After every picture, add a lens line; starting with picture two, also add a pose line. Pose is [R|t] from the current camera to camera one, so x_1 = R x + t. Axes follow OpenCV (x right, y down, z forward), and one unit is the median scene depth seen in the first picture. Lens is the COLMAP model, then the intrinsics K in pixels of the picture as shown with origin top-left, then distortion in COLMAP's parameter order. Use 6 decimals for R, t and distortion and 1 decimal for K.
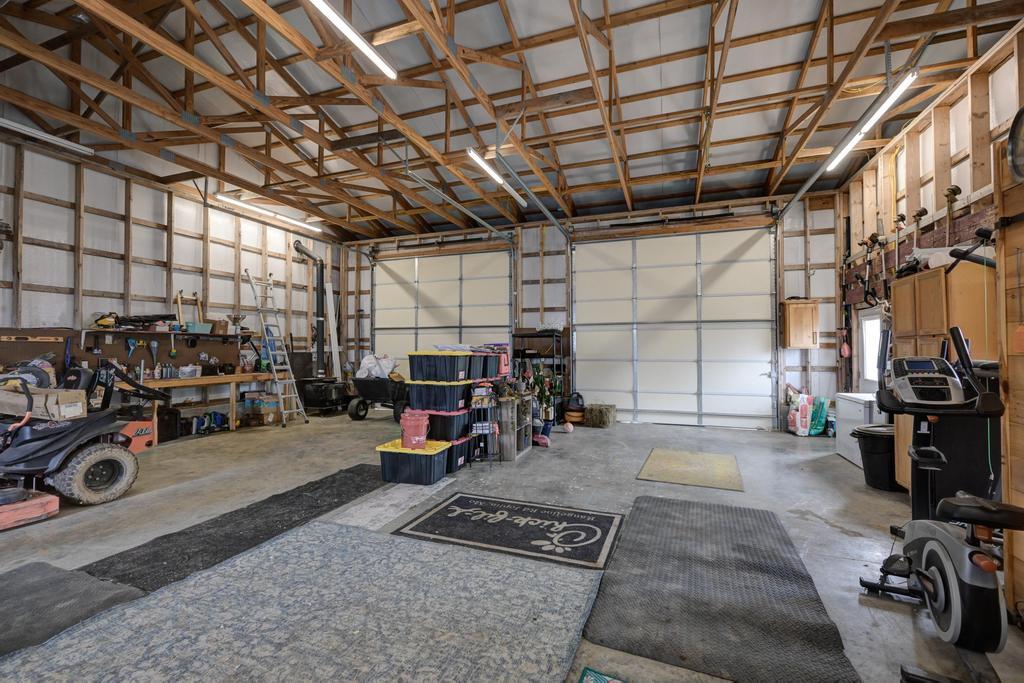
lens RADIAL K [[442.5, 0, 508.2], [0, 442.5, 341.5], [0, 0, 1]] dist [-0.002100, 0.000105]
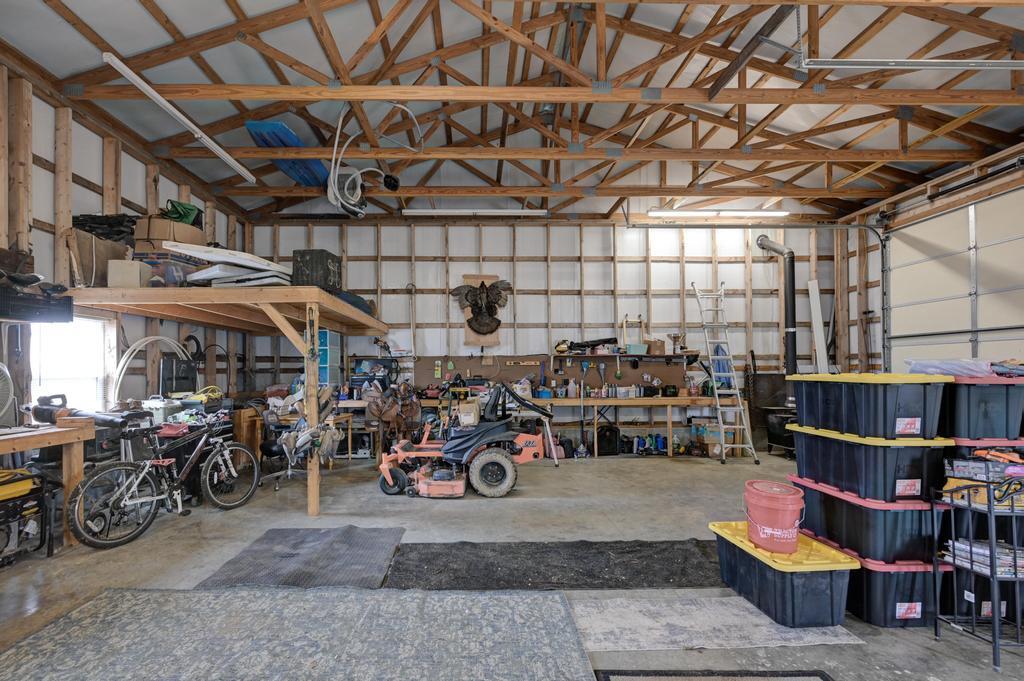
lens RADIAL K [[442.5, 0, 486.5], [0, 442.5, 367.8], [0, 0, 1]] dist [-0.002100, 0.000105]
pose [[0.359361, -0.008108, -0.933164, 0.126523], [0.020030, 0.999799, -0.000973, 0.005515], [0.932984, -0.018342, 0.359451, 0.319264]]
